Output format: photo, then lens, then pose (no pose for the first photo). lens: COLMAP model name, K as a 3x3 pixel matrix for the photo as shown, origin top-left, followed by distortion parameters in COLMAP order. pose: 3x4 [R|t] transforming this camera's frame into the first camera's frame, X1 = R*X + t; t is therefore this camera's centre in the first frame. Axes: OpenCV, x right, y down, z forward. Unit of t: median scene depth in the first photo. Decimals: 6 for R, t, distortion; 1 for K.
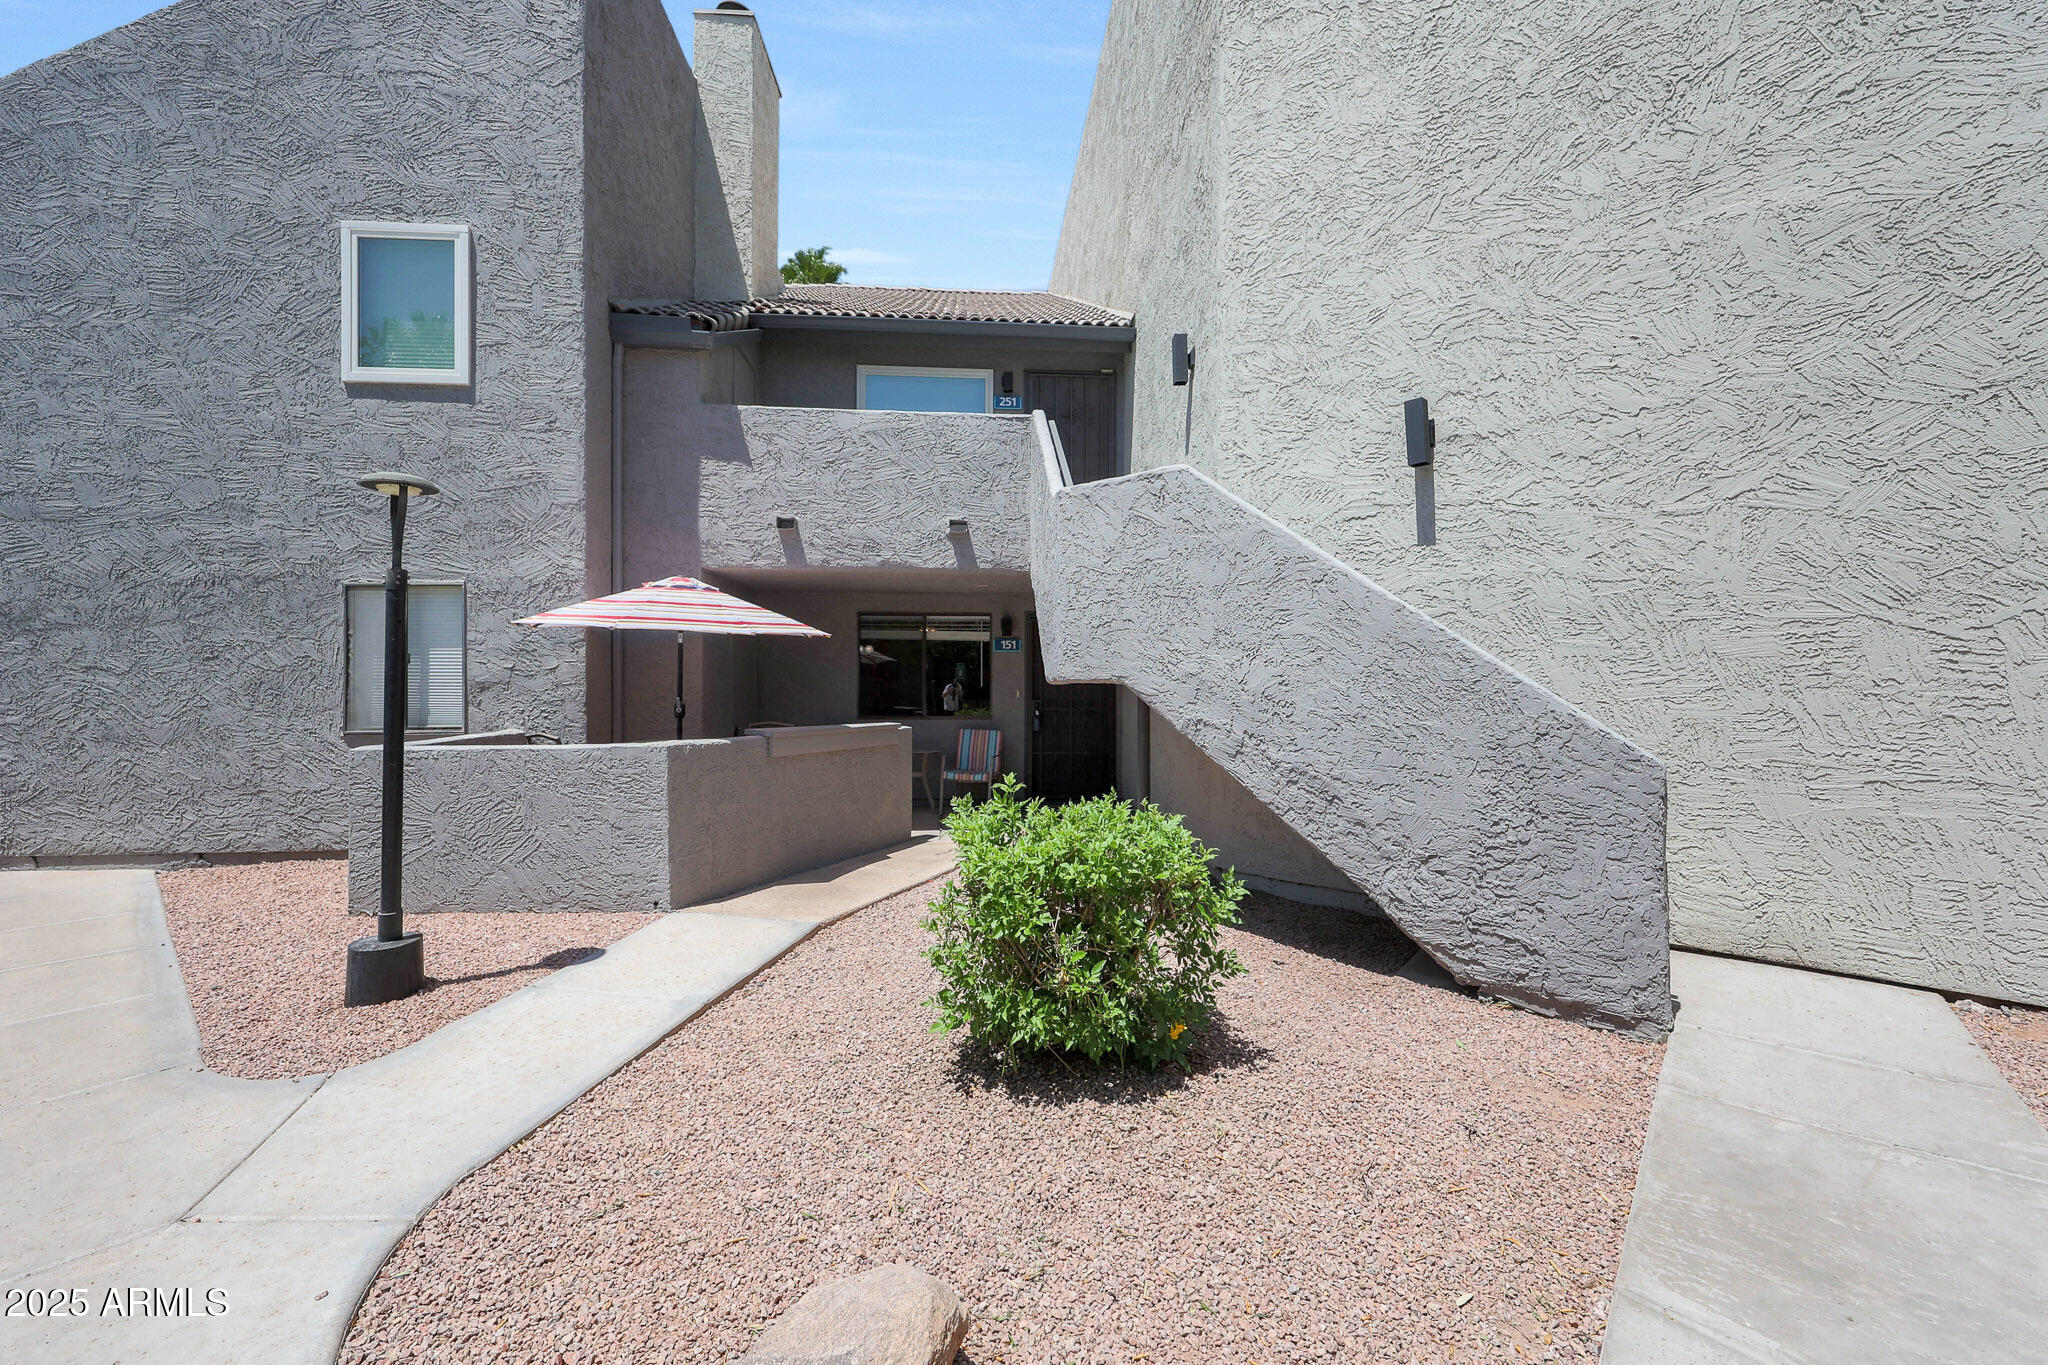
lens RADIAL K [[766.5, 0, 1024.6], [0, 766.5, 685.8], [0, 0, 1]] dist [0.000031, 0.000004]
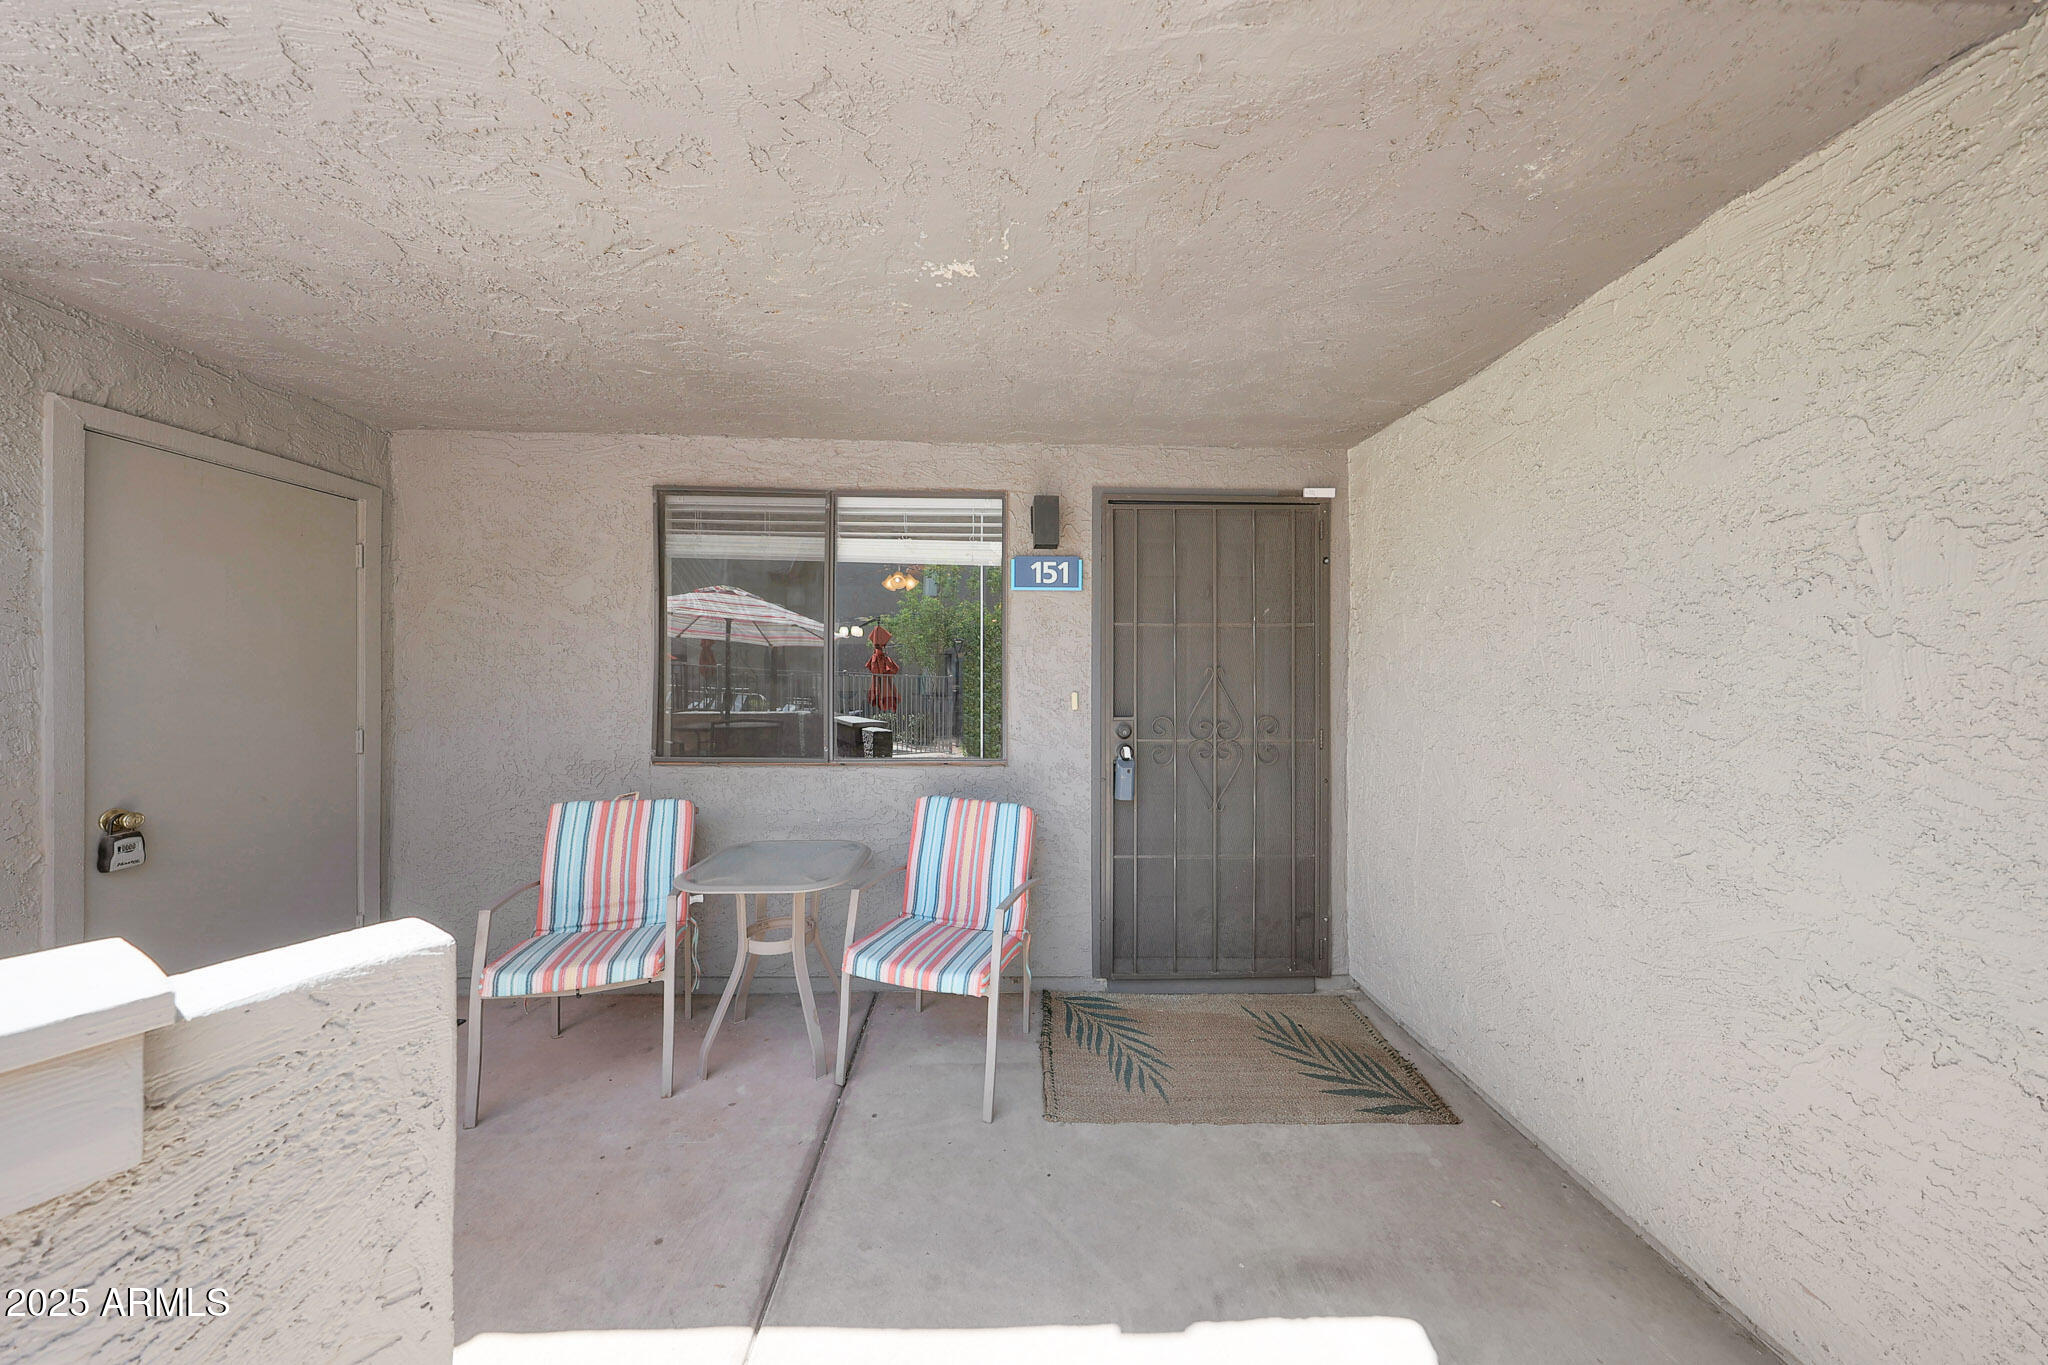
lens RADIAL K [[581.1, 0, 1021.1], [0, 581.1, 673.4], [0, 0, 1]] dist [-0.000007, 0.000000]
pose [[0.999524, 0.003346, -0.030659, -0.026783], [-0.003360, 0.999994, -0.000393, -0.003134], [0.030657, 0.000496, 0.999530, 0.711284]]
